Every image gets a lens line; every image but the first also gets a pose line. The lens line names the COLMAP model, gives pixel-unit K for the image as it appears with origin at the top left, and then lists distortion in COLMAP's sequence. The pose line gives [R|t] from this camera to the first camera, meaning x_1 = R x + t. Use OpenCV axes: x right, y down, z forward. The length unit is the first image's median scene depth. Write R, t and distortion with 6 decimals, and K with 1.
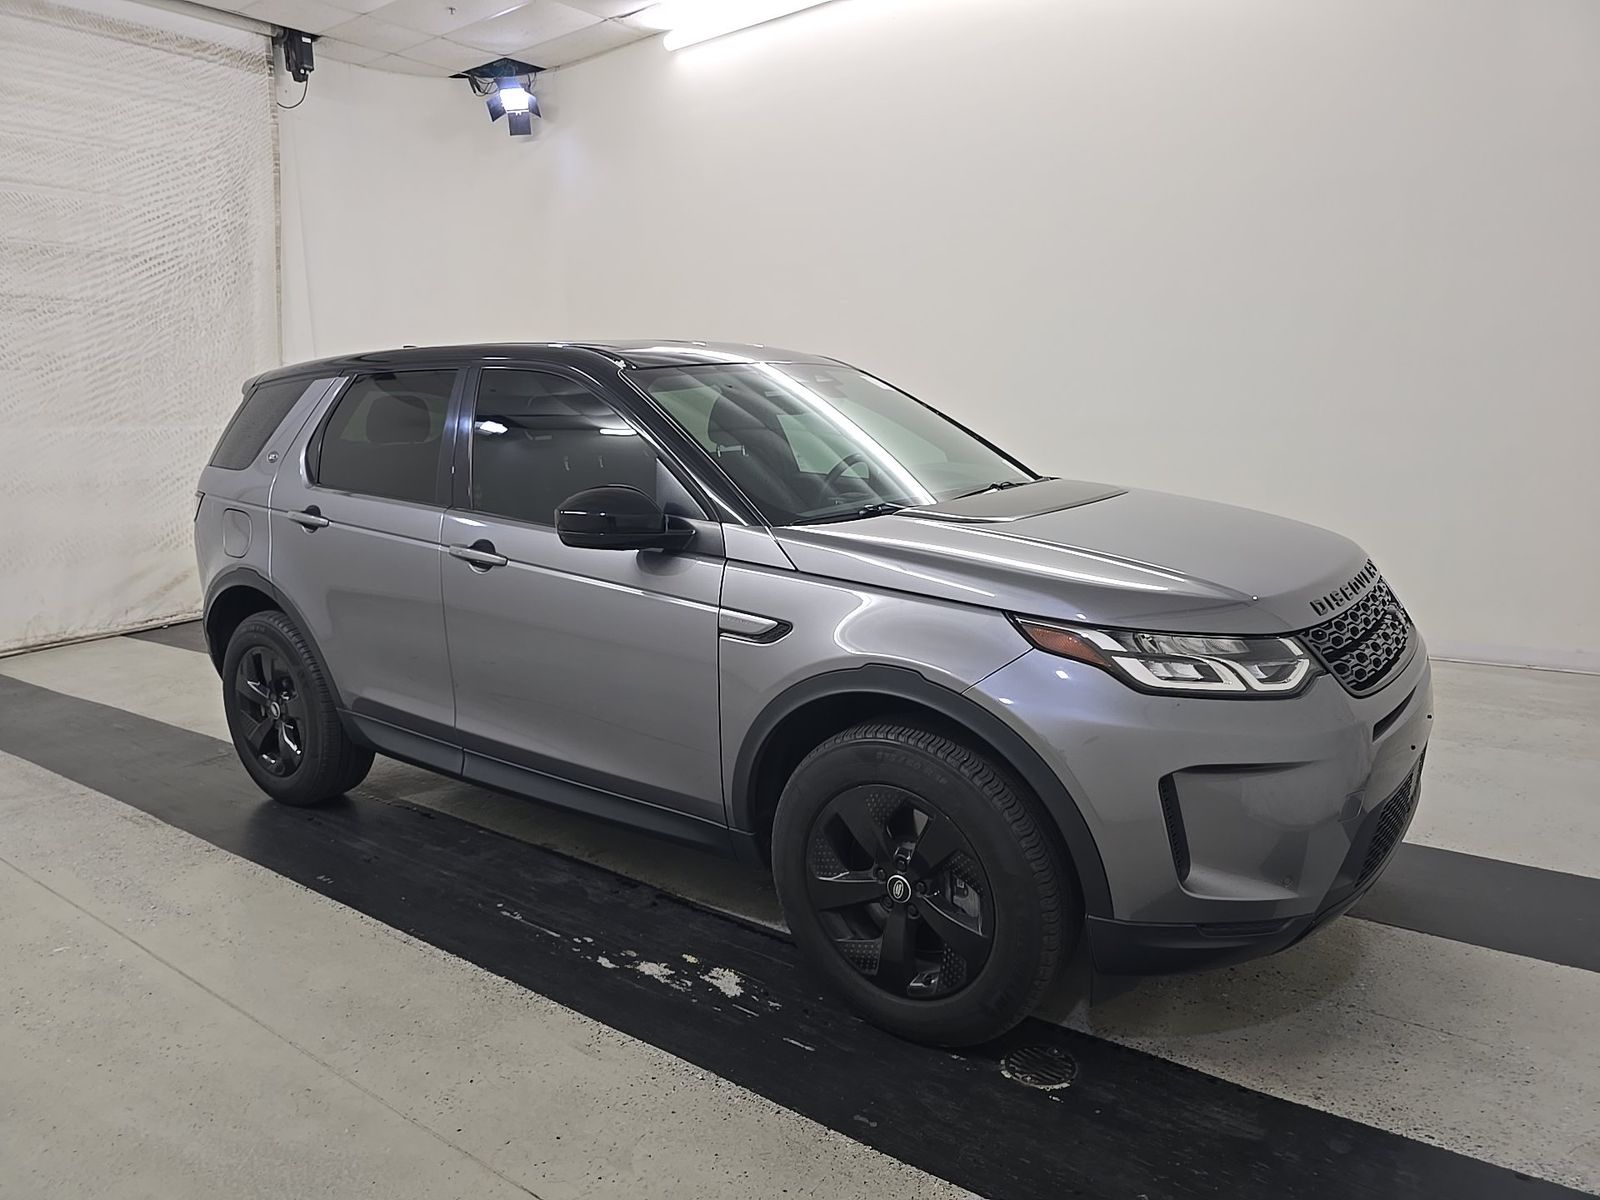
lens RADIAL K [[1070.8, 0, 804.3], [0, 1070.8, 601.1], [0, 0, 1]] dist [0.039683, -0.036735]
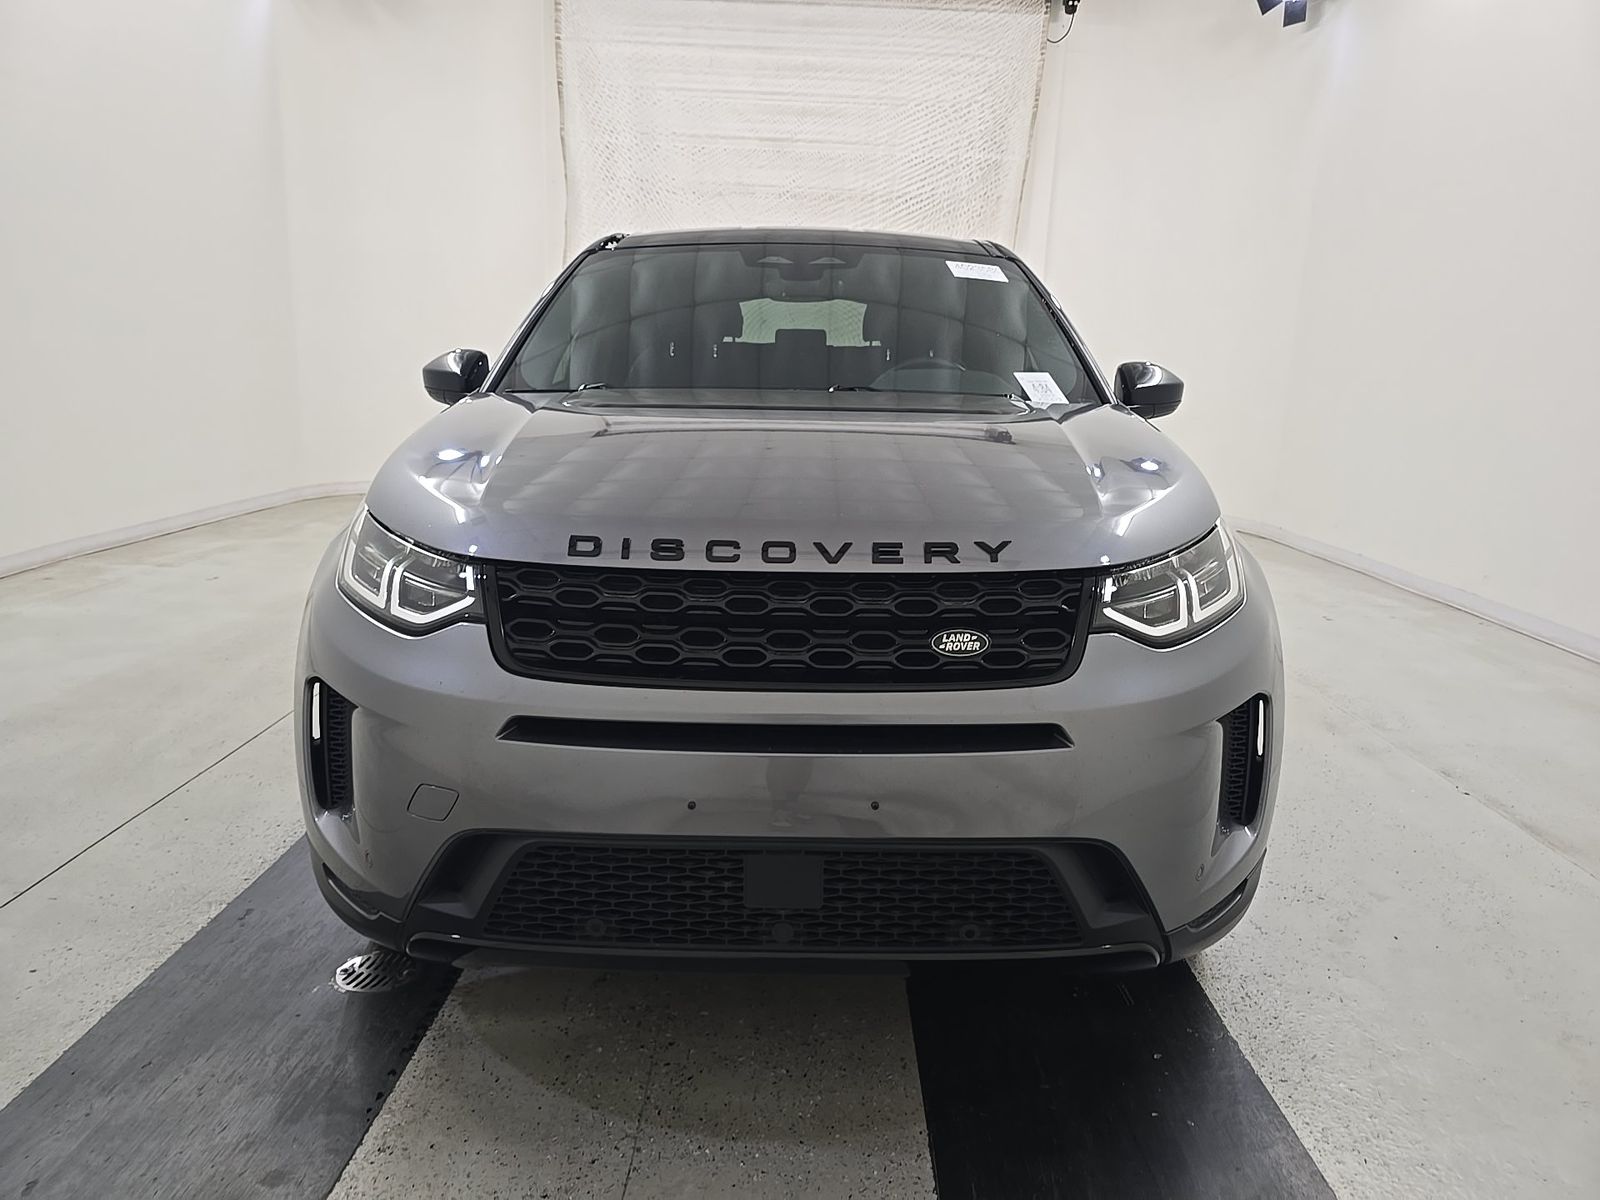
lens RADIAL K [[1070.8, 0, 804.2], [0, 1070.8, 600.1], [0, 0, 1]] dist [0.039683, -0.036735]
pose [[0.597408, 0.219281, -0.771375, 0.332132], [-0.186413, 0.973513, 0.132372, -0.023547], [0.779971, 0.064715, 0.622461, 0.207606]]
